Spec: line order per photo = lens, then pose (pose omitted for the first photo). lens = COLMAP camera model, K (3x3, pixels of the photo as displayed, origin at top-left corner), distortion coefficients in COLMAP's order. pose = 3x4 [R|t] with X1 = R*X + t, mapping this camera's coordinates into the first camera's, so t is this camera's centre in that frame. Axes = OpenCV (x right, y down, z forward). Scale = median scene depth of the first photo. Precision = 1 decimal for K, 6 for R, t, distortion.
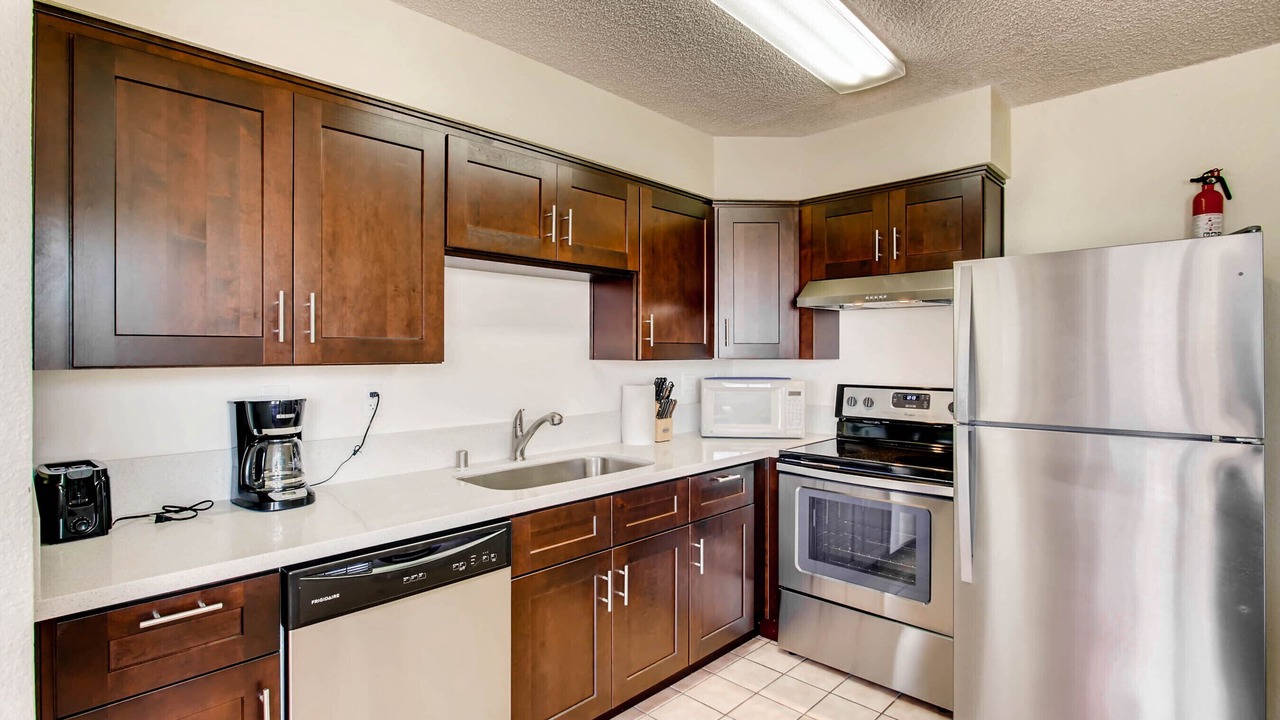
lens RADIAL K [[618.4, 0, 637.2], [0, 618.4, 351.9], [0, 0, 1]] dist [-0.003558, 0.000189]
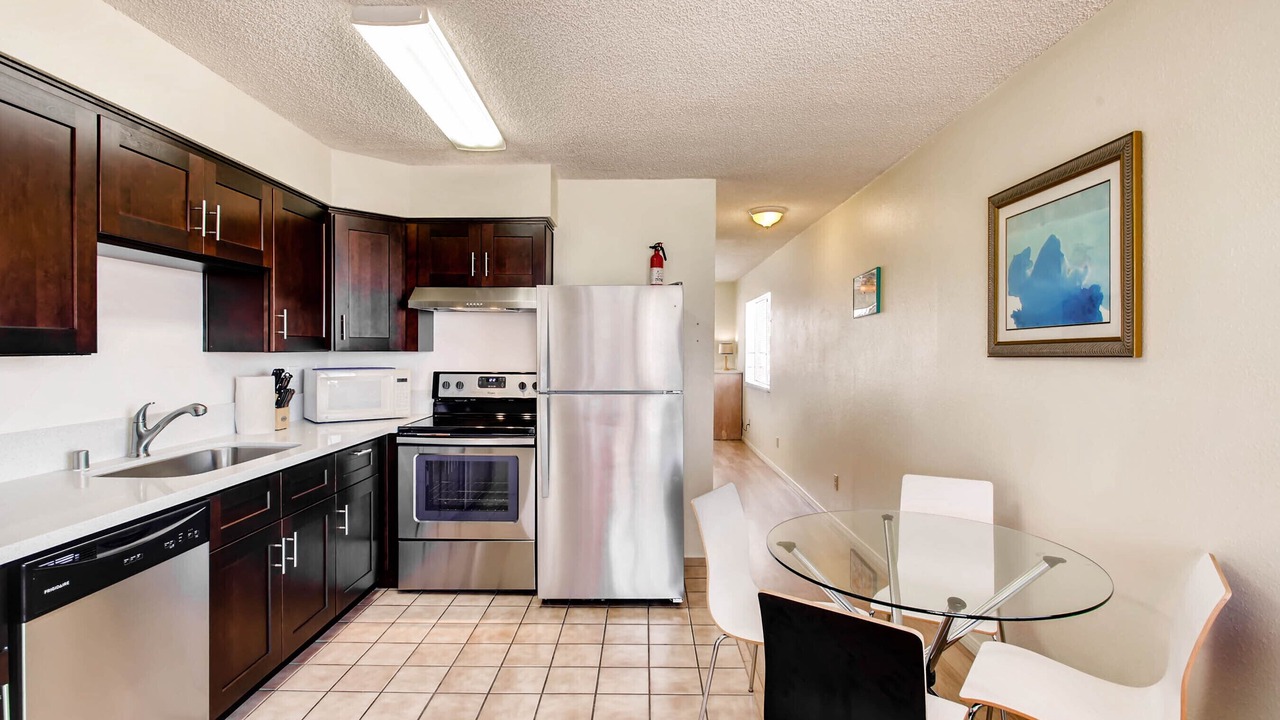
lens RADIAL K [[618.4, 0, 637.2], [0, 618.4, 351.9], [0, 0, 1]] dist [-0.003558, 0.000189]
pose [[0.726317, -0.001536, 0.687359, -0.269662], [-0.004966, 0.999960, 0.007482, 0.002225], [-0.687342, -0.008848, 0.726280, -0.199907]]
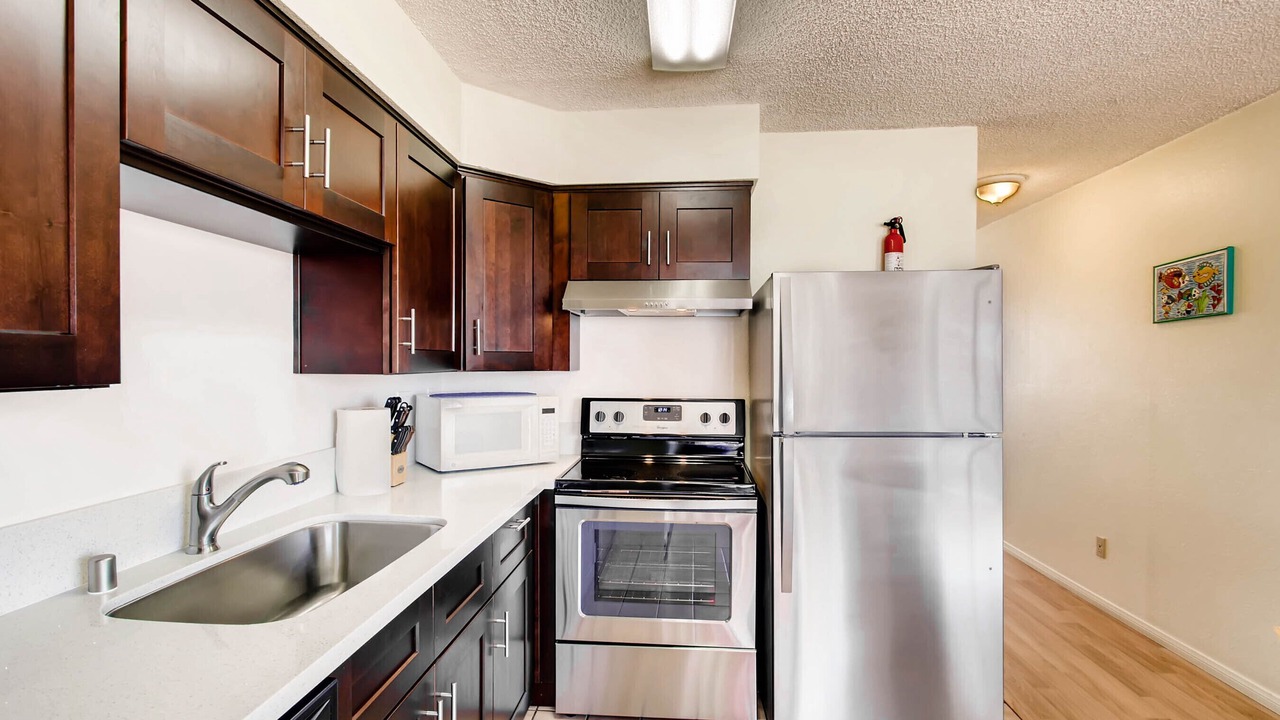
lens RADIAL K [[633.5, 0, 641.2], [0, 633.5, 368.1], [0, 0, 1]] dist [-0.003144, -0.000463]
pose [[0.775236, -0.003200, 0.631664, -0.230374], [-0.004809, 0.999928, 0.010968, -0.002131], [-0.631653, -0.011540, 0.775165, 0.276525]]
